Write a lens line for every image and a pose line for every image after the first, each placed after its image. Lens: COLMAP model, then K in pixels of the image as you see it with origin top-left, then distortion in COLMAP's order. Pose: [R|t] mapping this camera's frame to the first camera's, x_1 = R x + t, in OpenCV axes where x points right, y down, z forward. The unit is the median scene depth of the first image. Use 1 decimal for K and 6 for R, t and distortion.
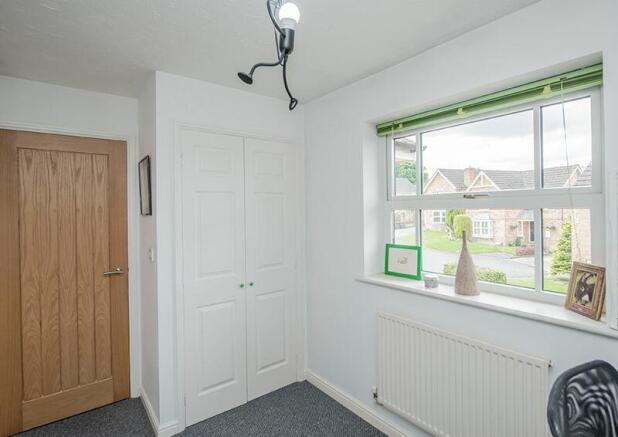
lens RADIAL K [[320.2, 0, 309.0], [0, 320.2, 218.5], [0, 0, 1]] dist [-0.000531, -0.000145]
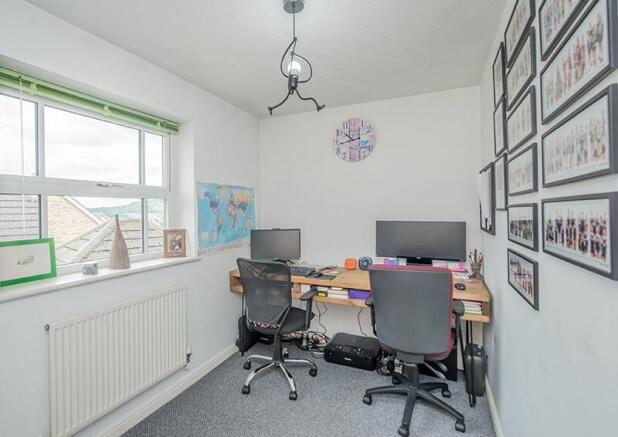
lens RADIAL K [[320.2, 0, 309.0], [0, 320.2, 218.5], [0, 0, 1]] dist [-0.000531, -0.000145]
pose [[-0.497256, -0.031652, 0.867026, -1.018309], [0.009902, 0.999062, 0.042151, 0.008242], [-0.867547, 0.029545, -0.496476, 1.134783]]
